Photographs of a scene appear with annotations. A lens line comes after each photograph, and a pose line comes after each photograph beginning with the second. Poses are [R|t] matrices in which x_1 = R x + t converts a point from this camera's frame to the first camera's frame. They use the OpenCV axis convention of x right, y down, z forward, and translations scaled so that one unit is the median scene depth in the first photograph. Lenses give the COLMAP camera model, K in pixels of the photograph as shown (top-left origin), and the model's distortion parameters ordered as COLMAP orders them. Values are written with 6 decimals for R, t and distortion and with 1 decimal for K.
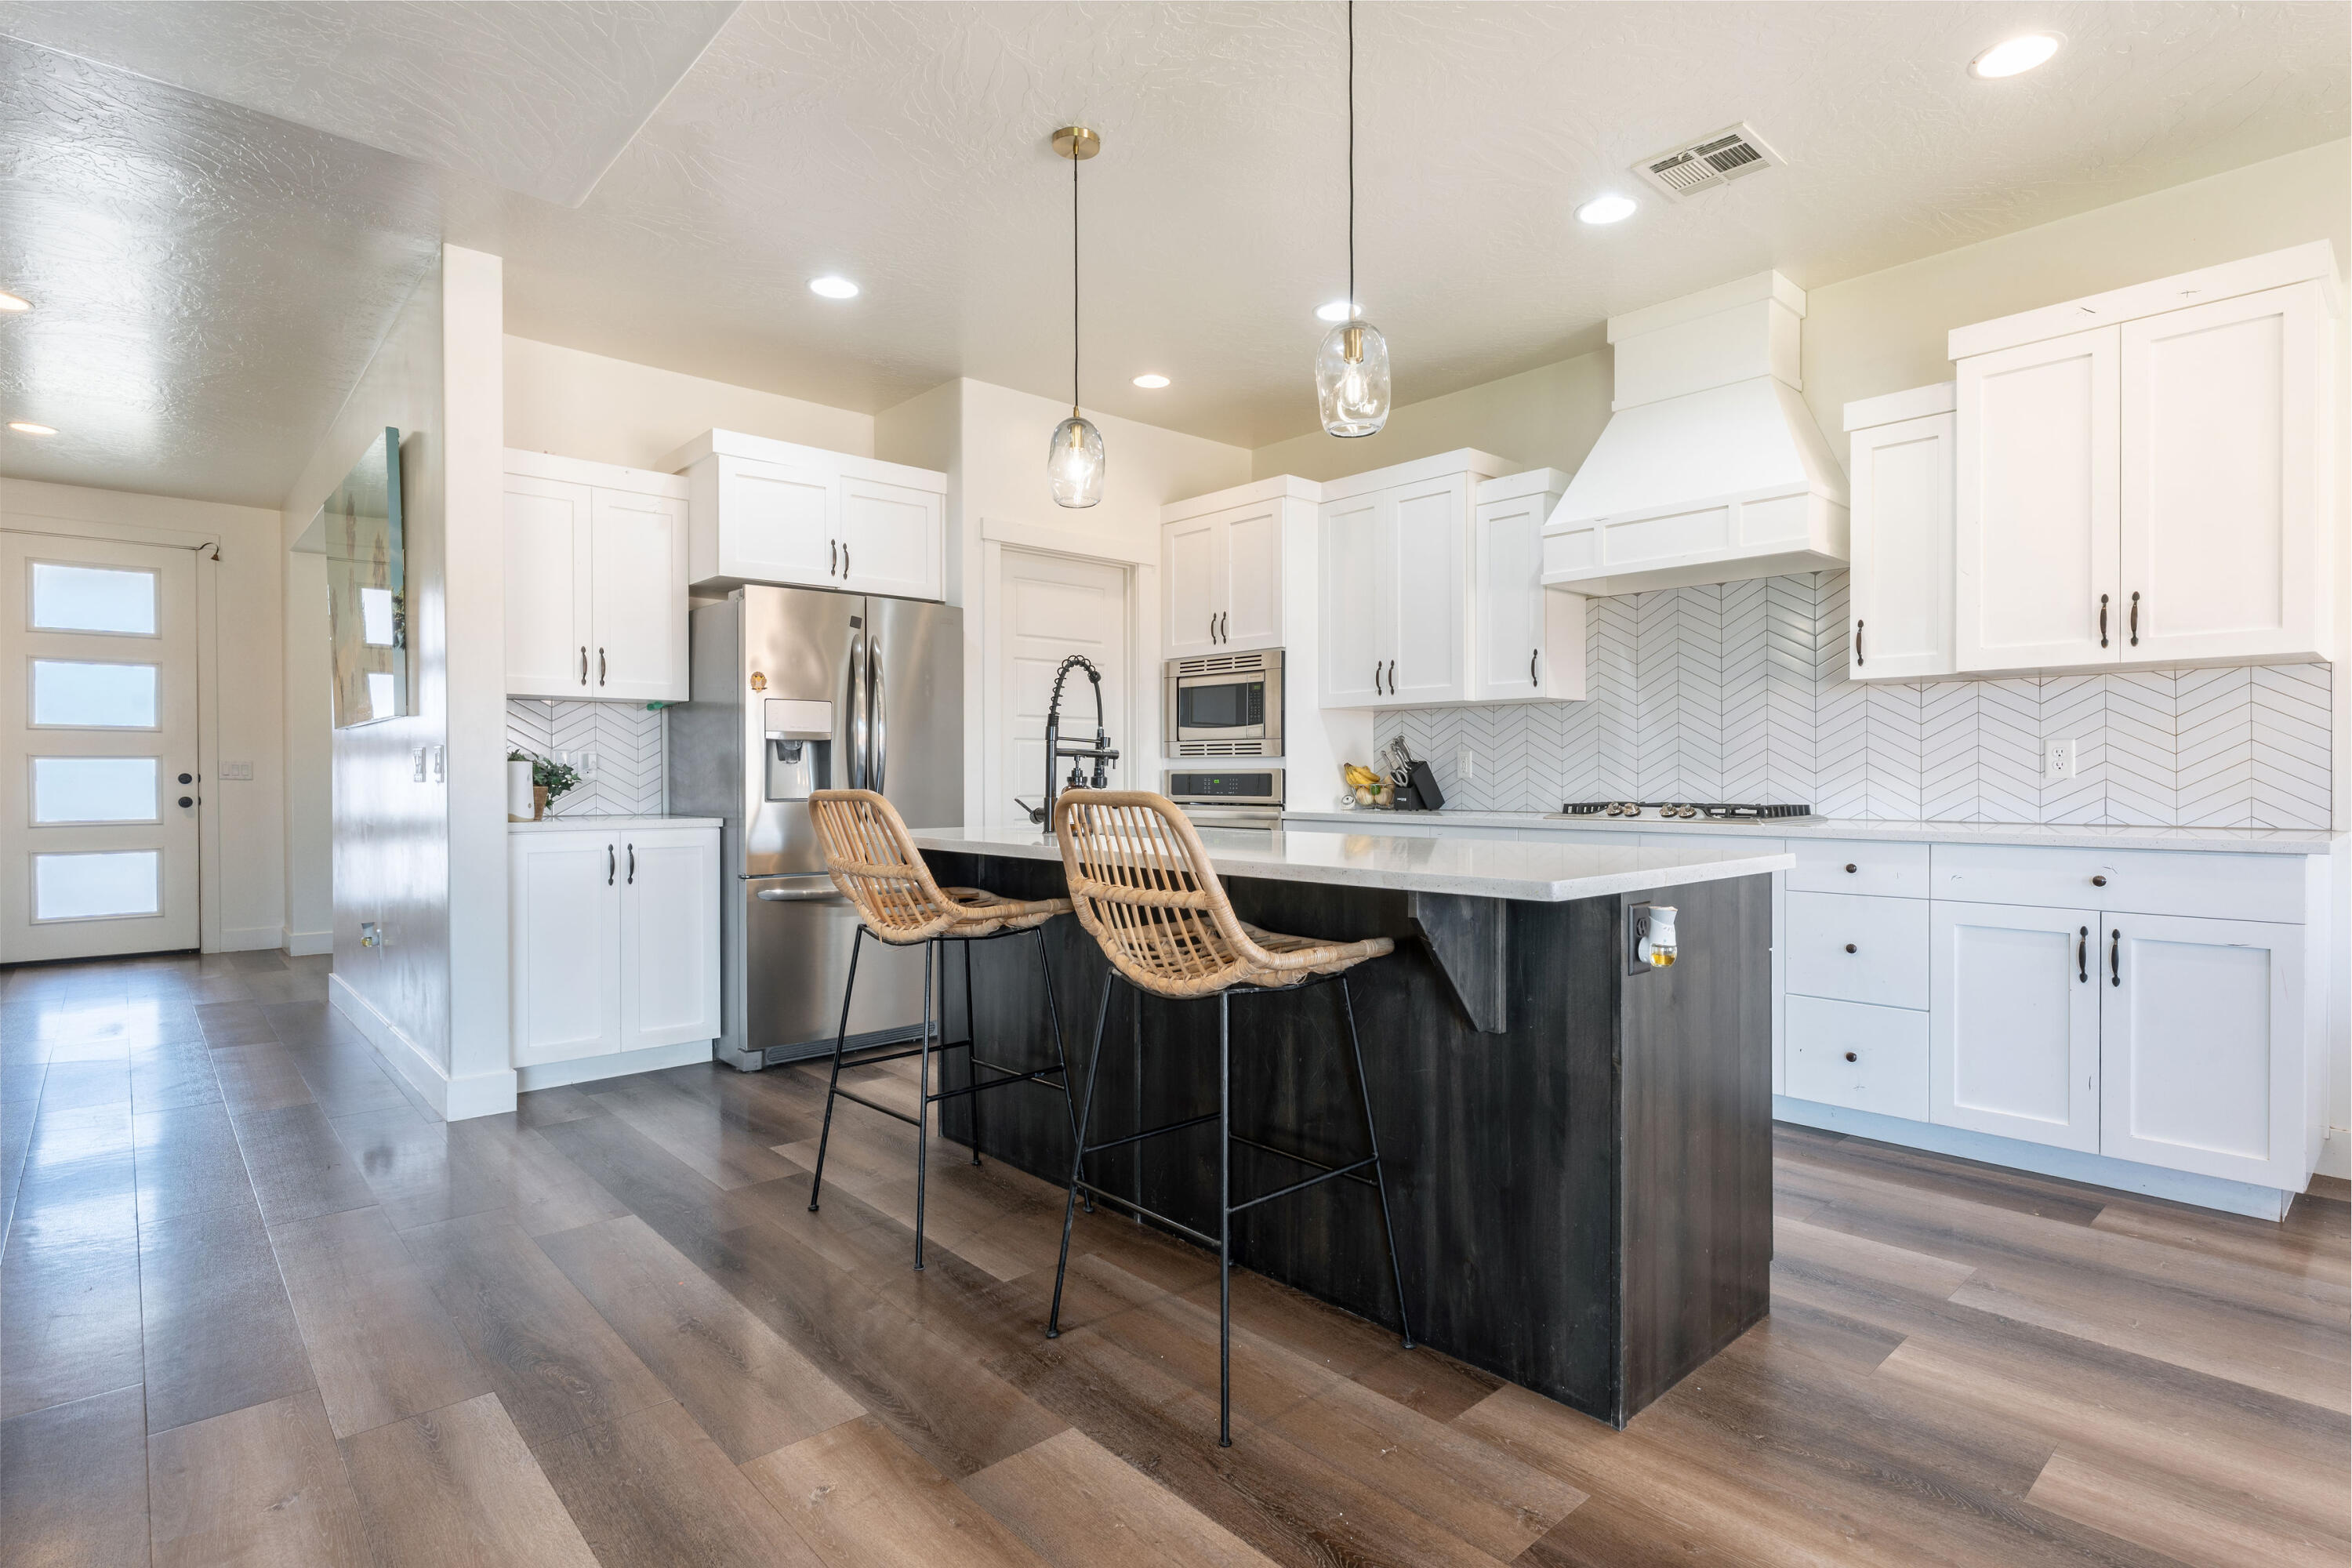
lens RADIAL K [[1177.4, 0, 1167.5], [0, 1177.4, 782.9], [0, 0, 1]] dist [-0.001000, -0.000124]
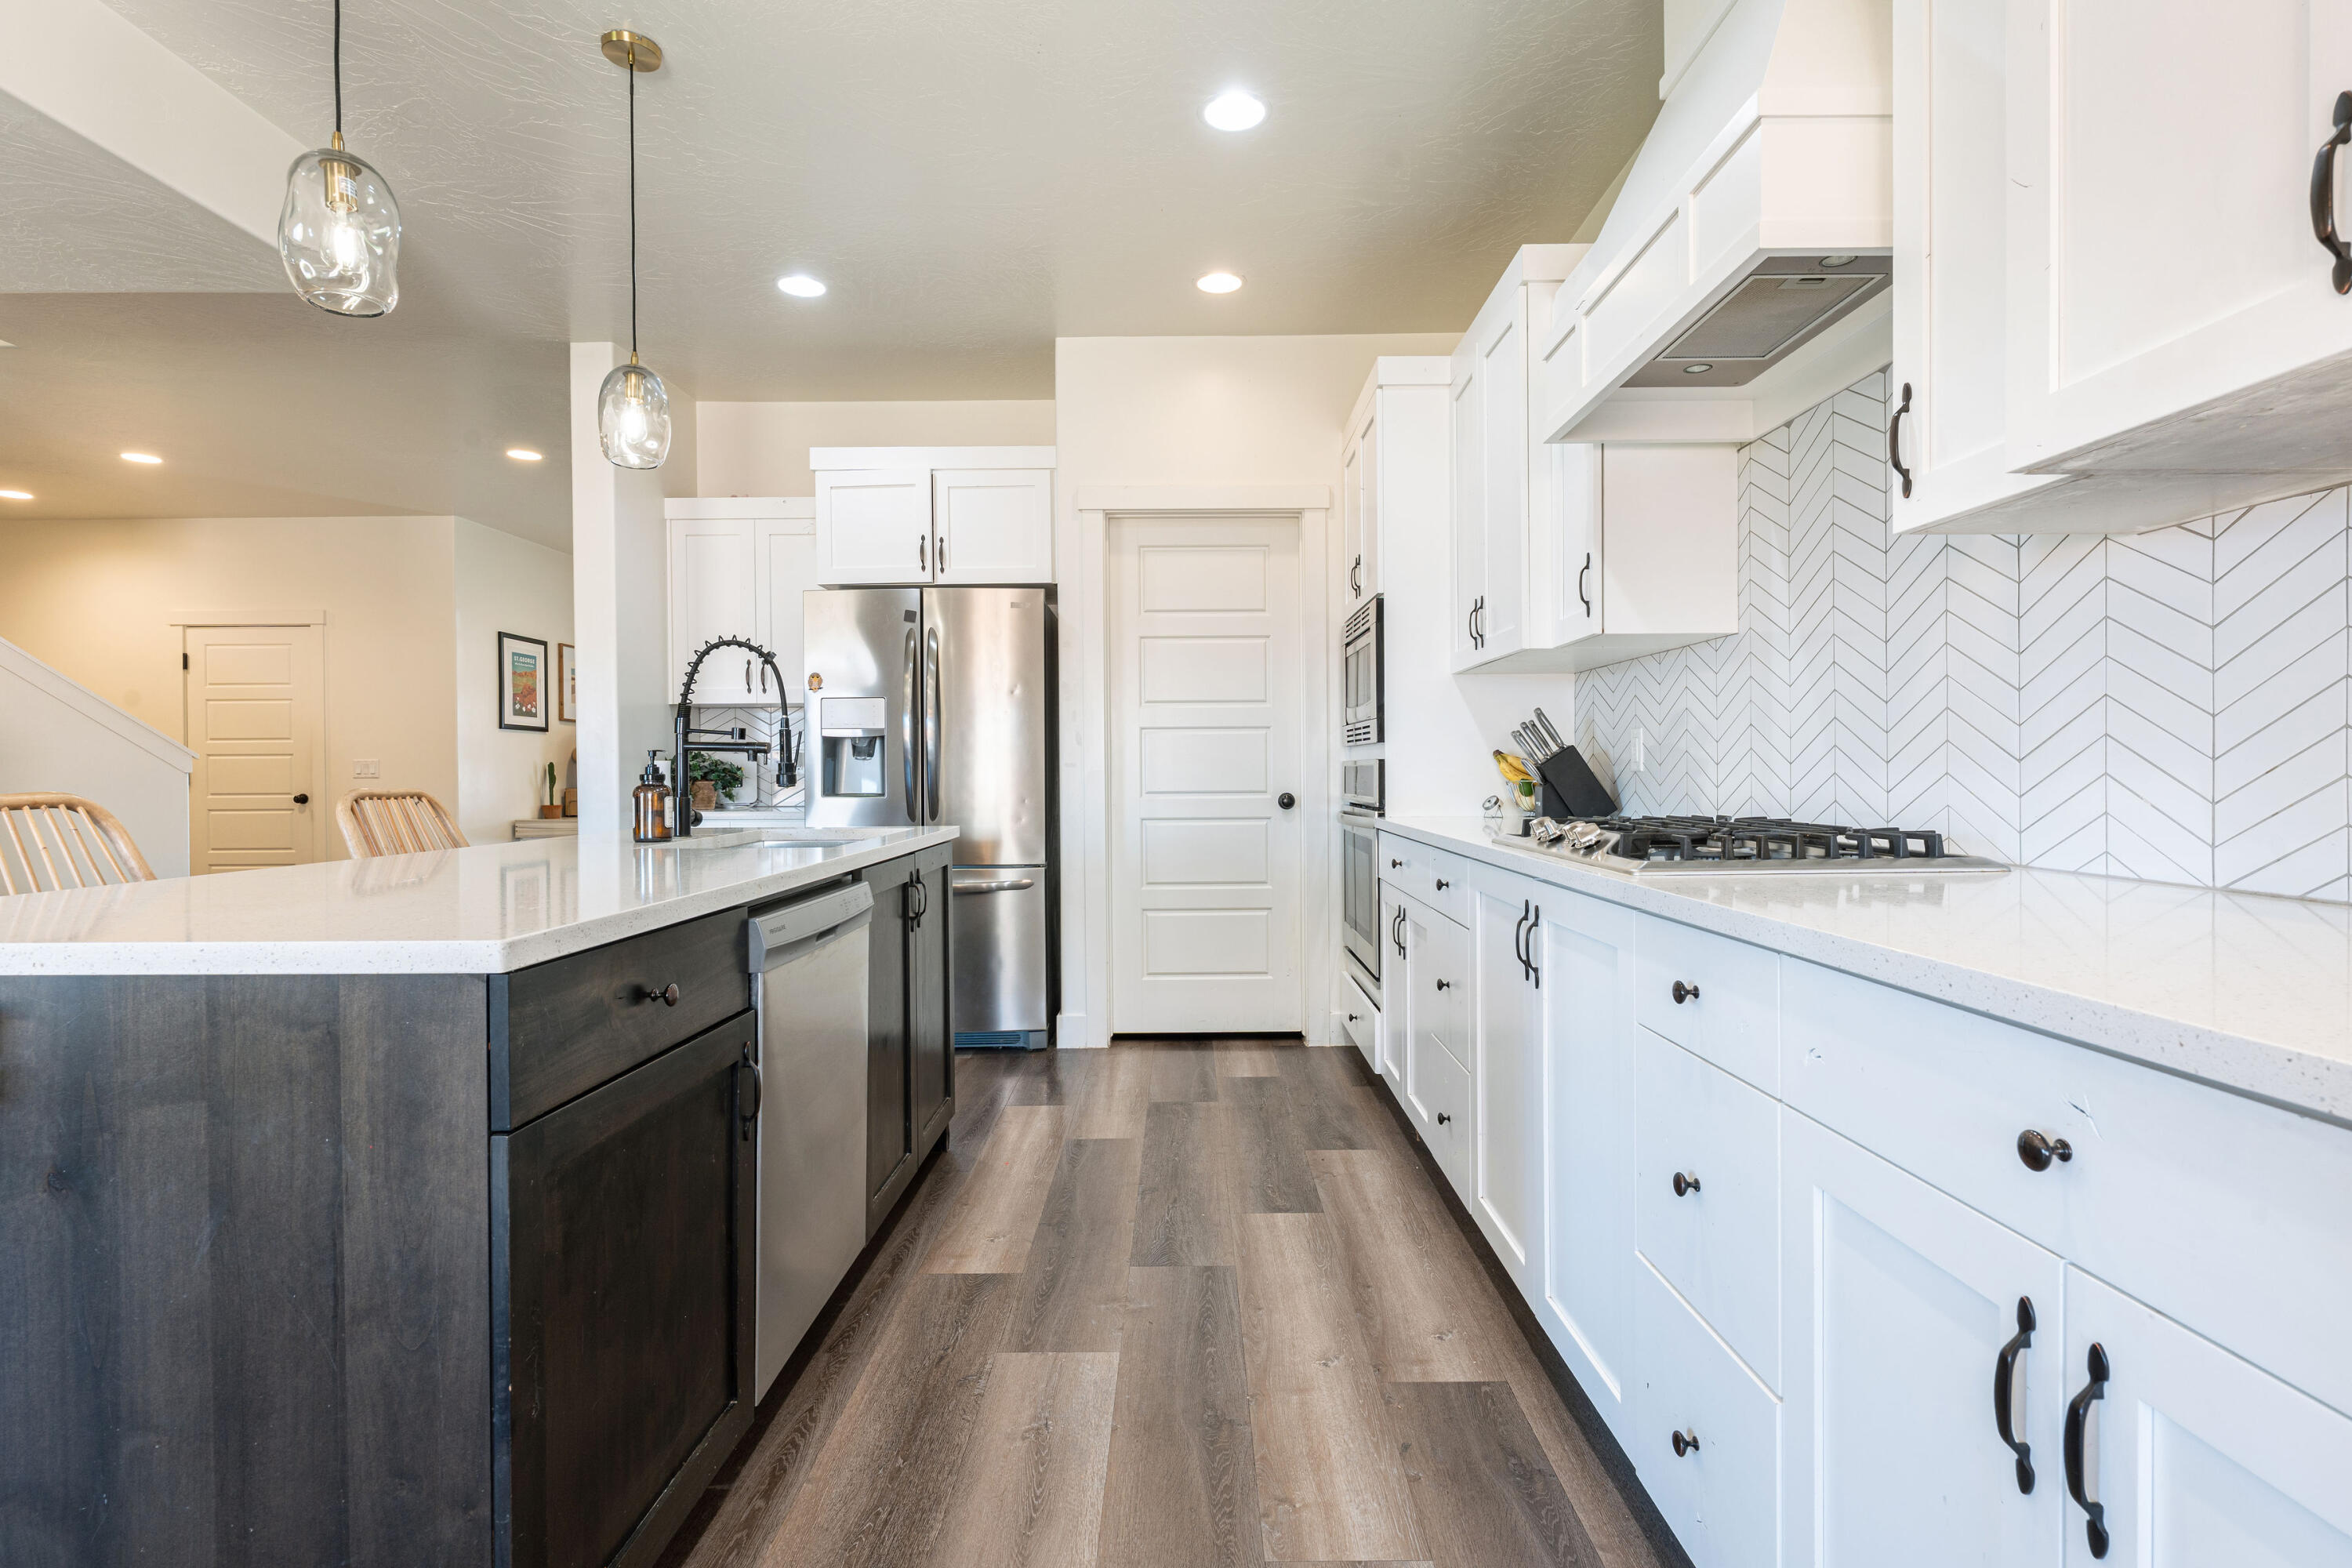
lens RADIAL K [[1135.2, 0, 1180.4], [0, 1135.2, 787.0], [0, 0, 1]] dist [-0.001541, -0.000368]
pose [[0.740689, 0.007273, -0.671809, 0.552004], [-0.000732, 0.999950, 0.010019, -0.002331], [0.671848, -0.006929, 0.740657, 0.447257]]
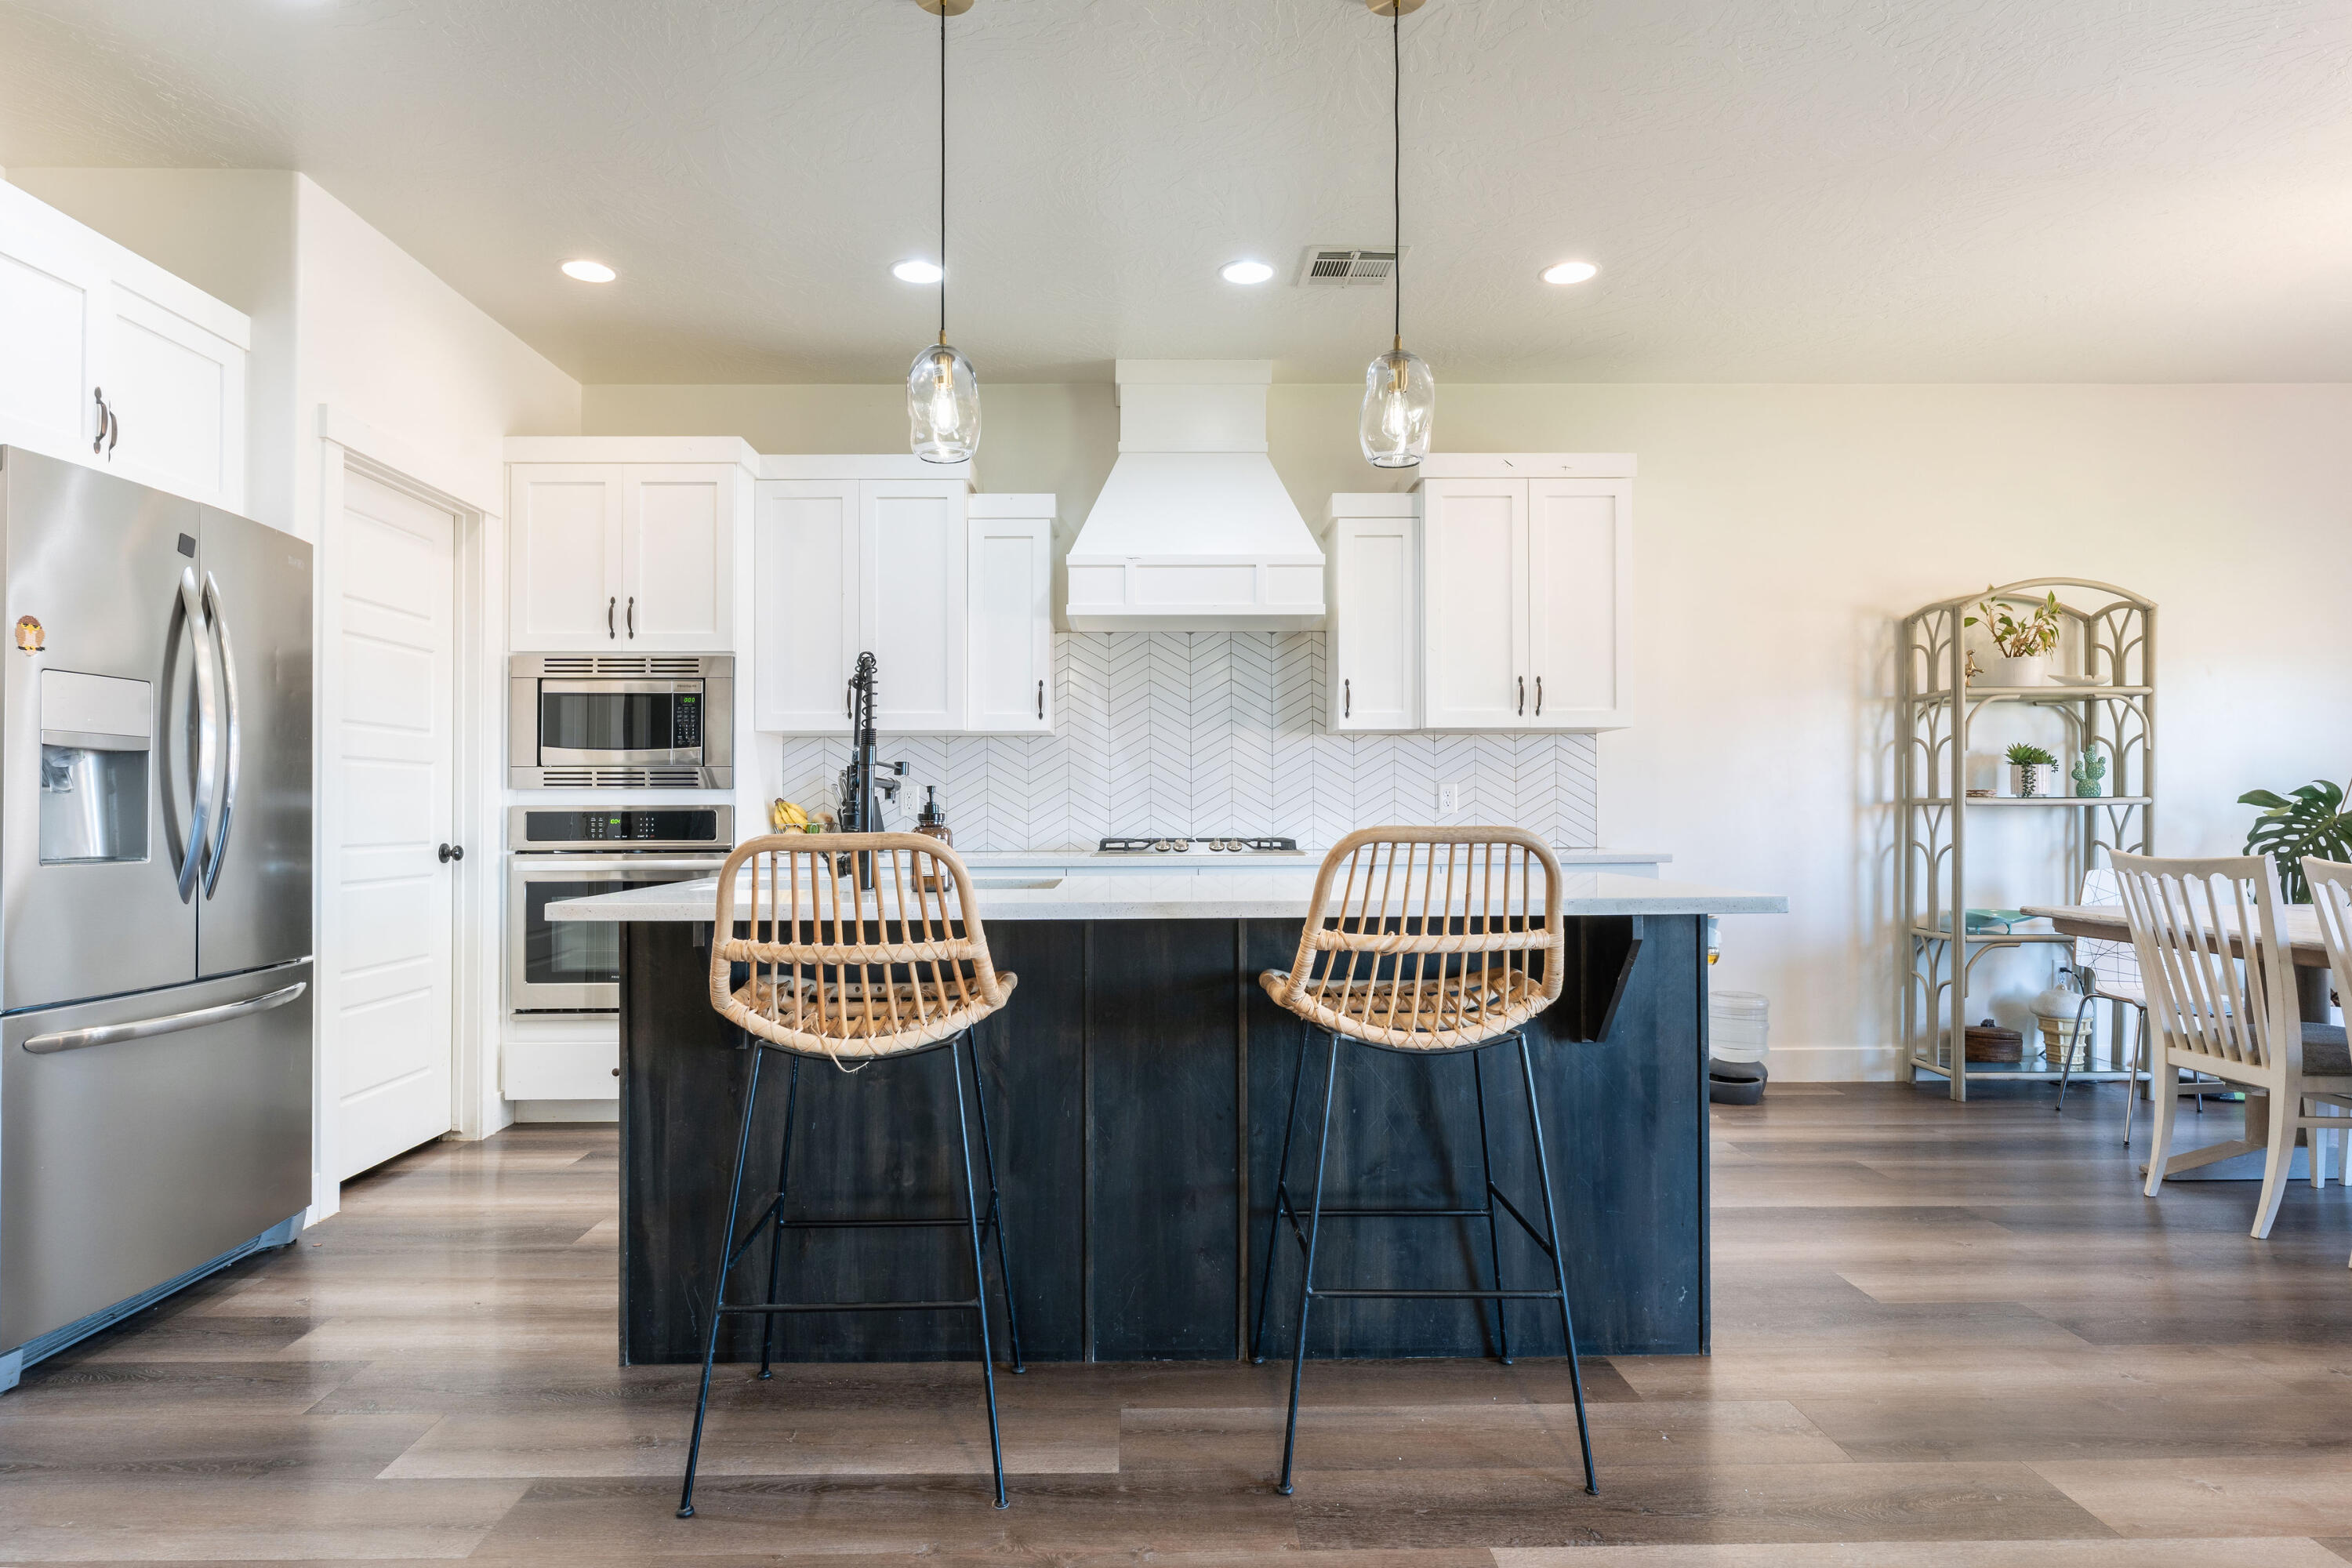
lens RADIAL K [[1308.8, 0, 1151.6], [0, 1308.8, 799.5], [0, 0, 1]] dist [-0.008130, -0.000666]
pose [[0.660121, 0.005447, 0.751139, -0.432266], [0.008225, 0.999861, -0.014479, -0.000551], [-0.751114, 0.015736, 0.659985, 0.235625]]
